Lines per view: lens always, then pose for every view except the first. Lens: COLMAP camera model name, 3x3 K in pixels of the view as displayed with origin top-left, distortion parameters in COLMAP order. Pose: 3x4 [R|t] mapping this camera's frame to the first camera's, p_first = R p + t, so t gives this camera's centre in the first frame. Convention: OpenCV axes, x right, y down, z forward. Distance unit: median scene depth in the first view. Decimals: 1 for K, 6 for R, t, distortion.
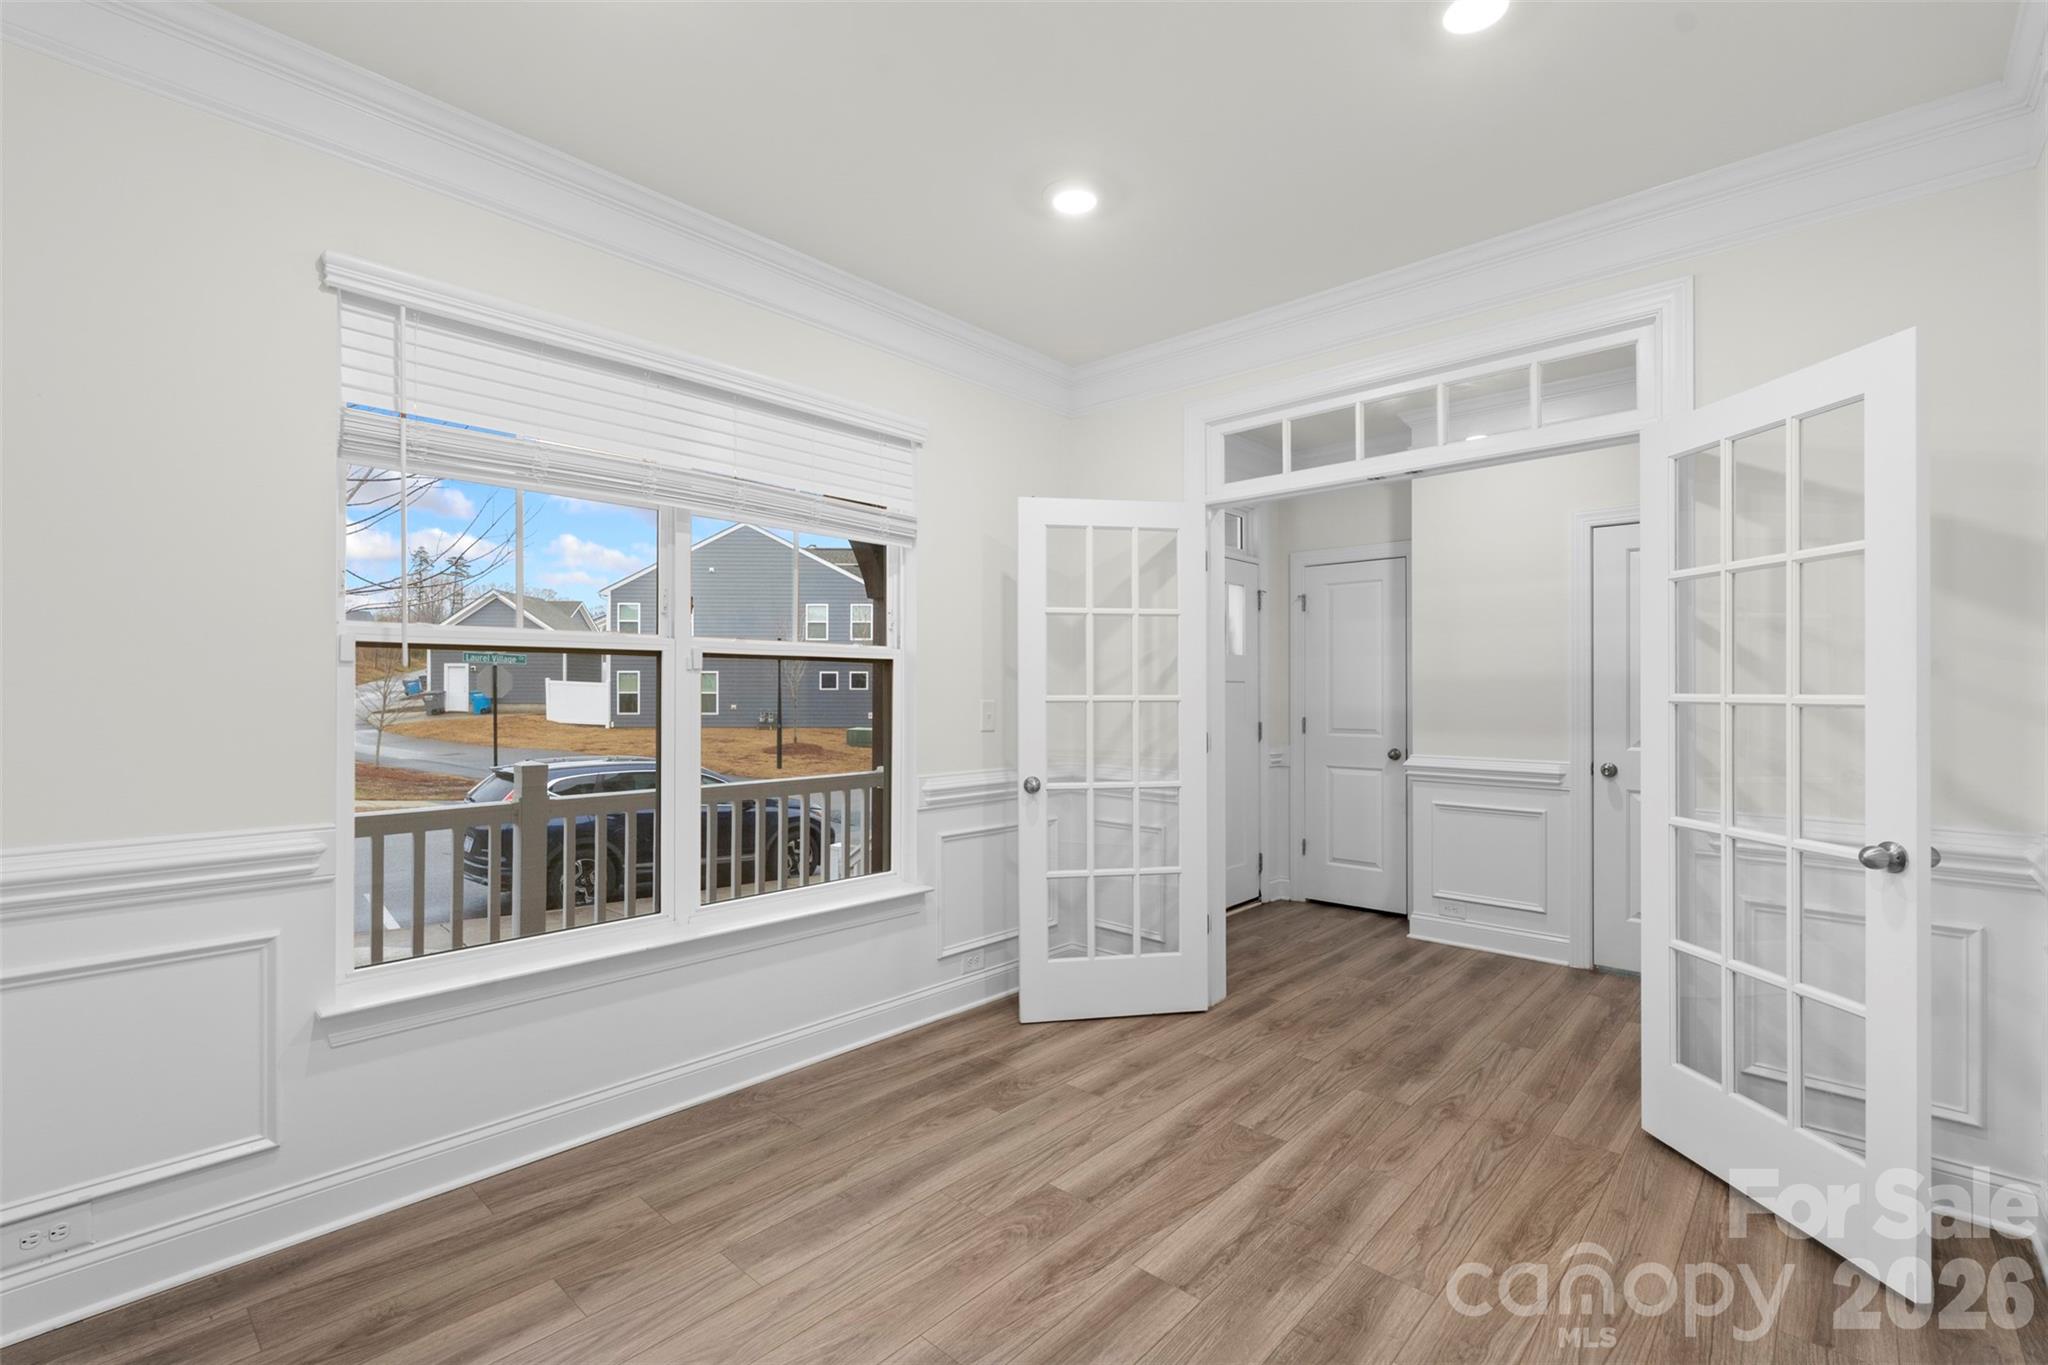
lens RADIAL K [[906.7, 0, 1032.4], [0, 906.7, 689.1], [0, 0, 1]] dist [-0.003175, -0.000185]
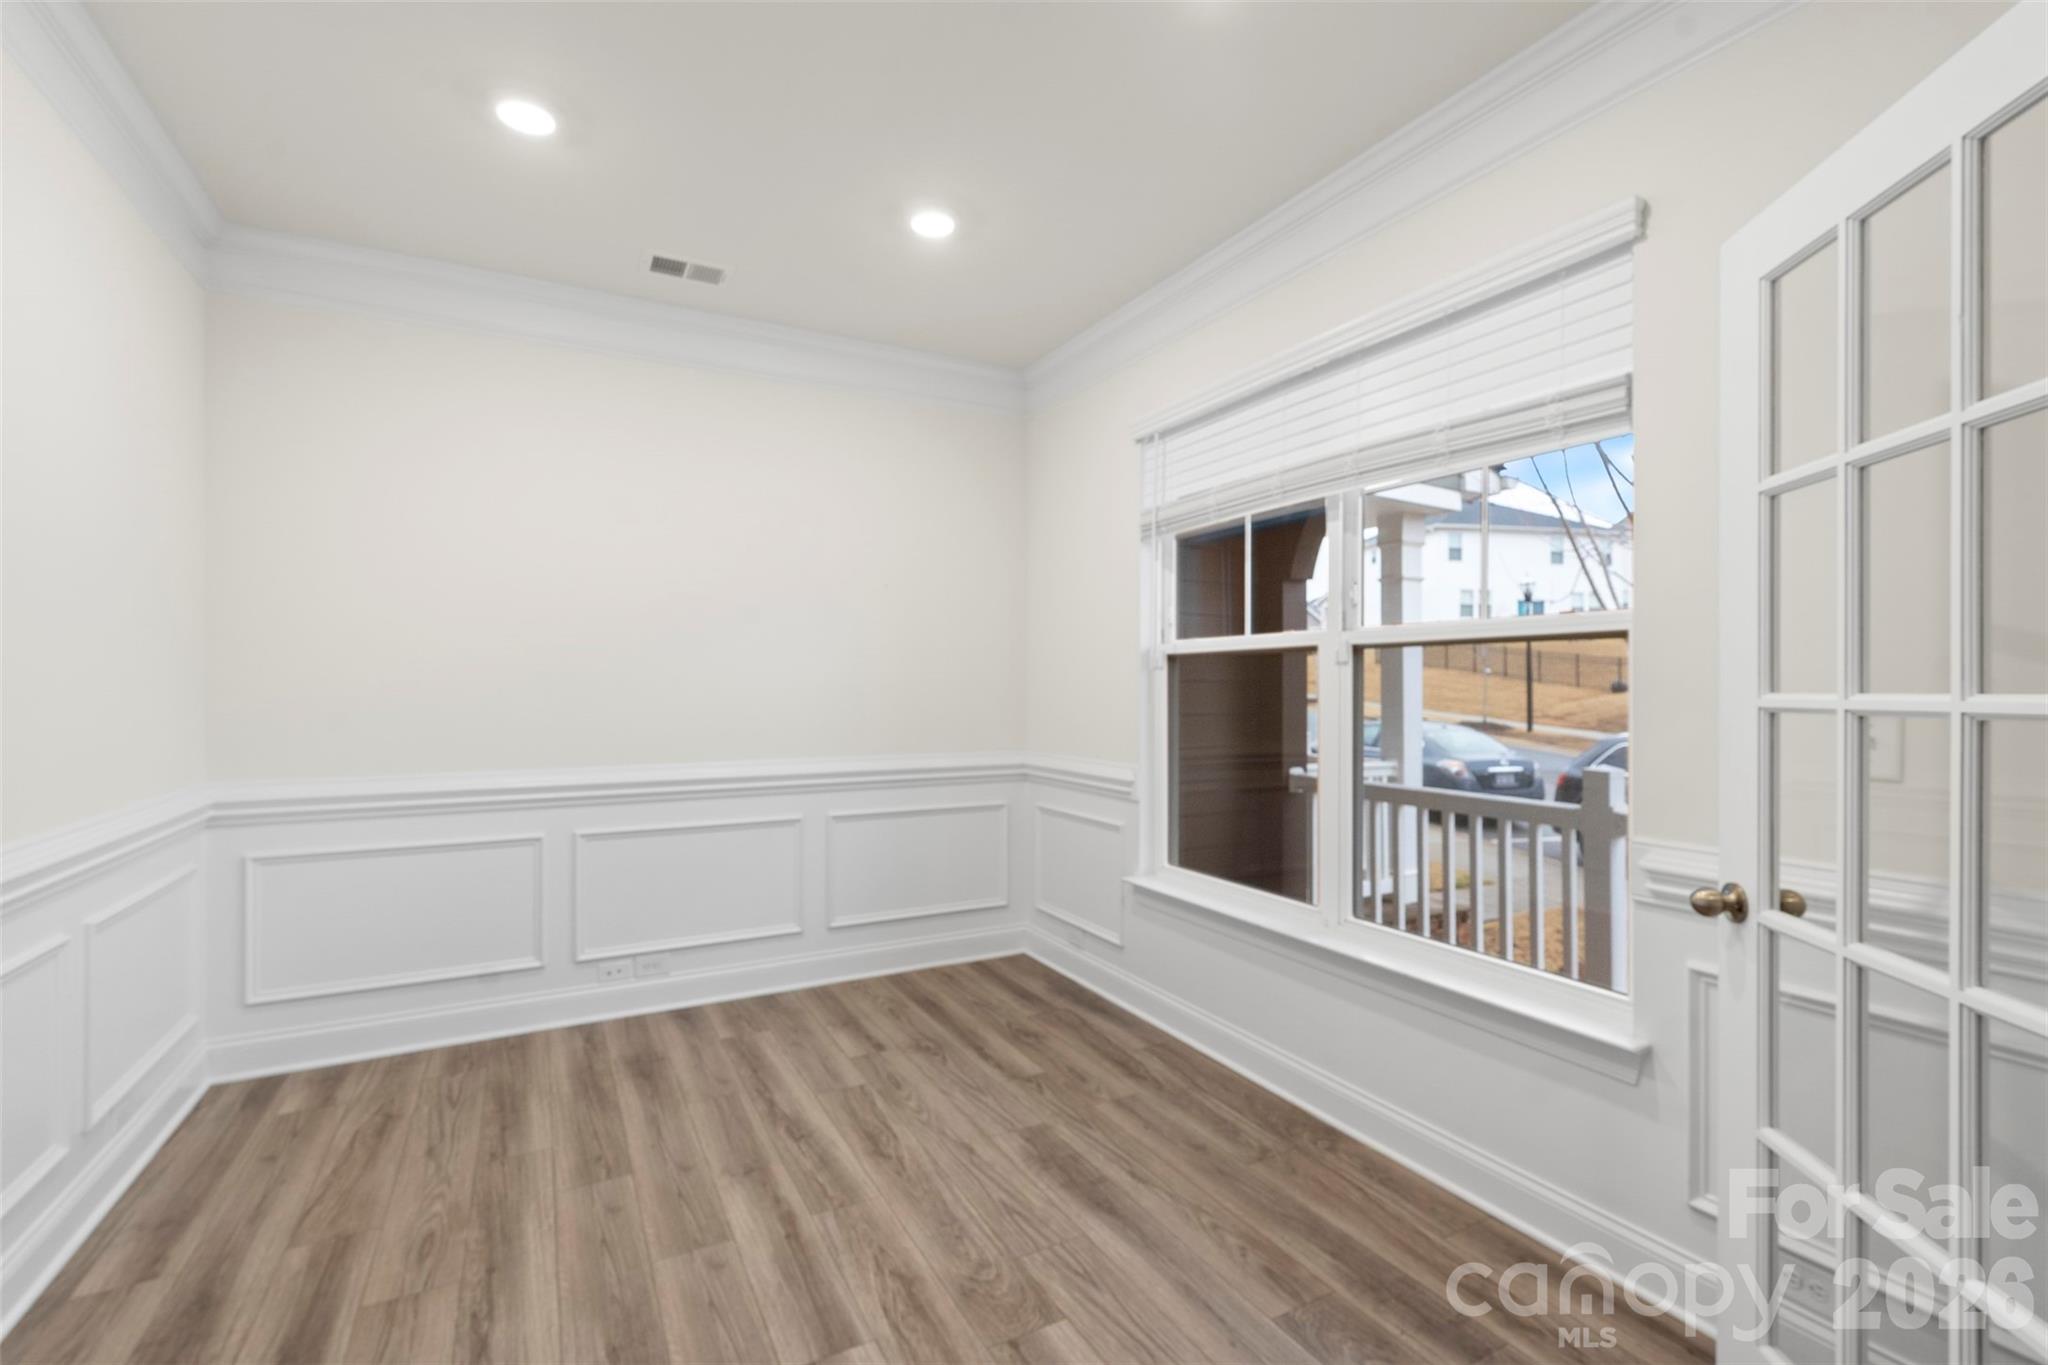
lens RADIAL K [[906.7, 0, 1025.3], [0, 906.7, 684.6], [0, 0, 1]] dist [-0.003175, -0.000185]
pose [[-0.337096, -0.004111, -0.941461, 0.788506], [0.001852, 0.999986, -0.005030, 0.007751], [0.941468, -0.003439, -0.337084, 1.275319]]
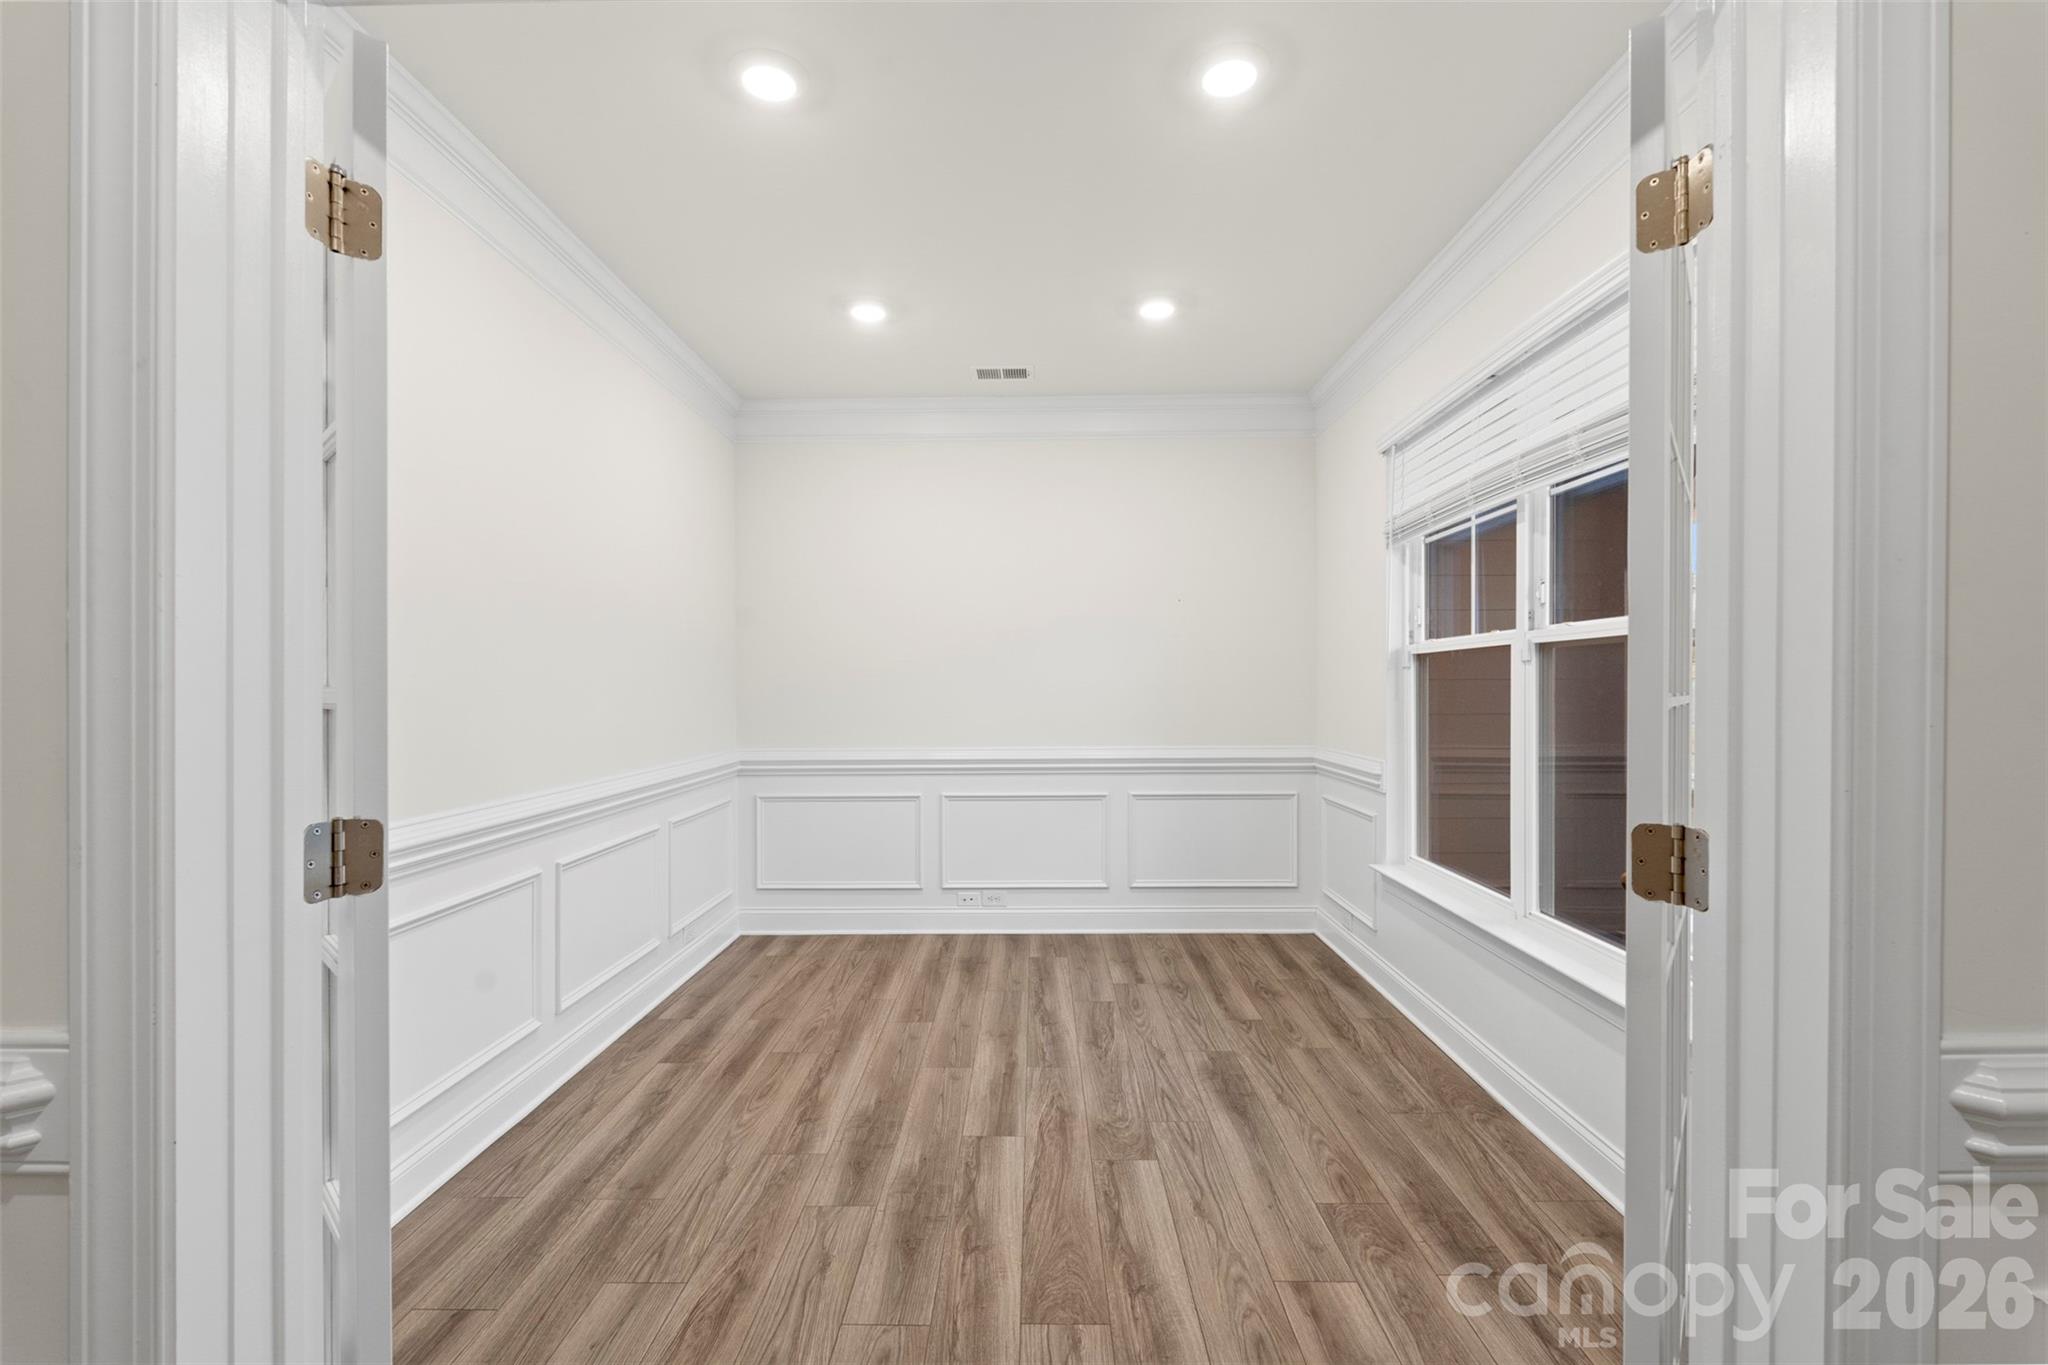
lens RADIAL K [[906.7, 0, 1013.2], [0, 906.7, 690.5], [0, 0, 1]] dist [-0.003175, -0.000185]
pose [[-0.760534, 0.003967, -0.649286, 0.841860], [0.005212, 0.999986, 0.000005, 0.008943], [0.649277, -0.003380, -0.760545, 1.743189]]
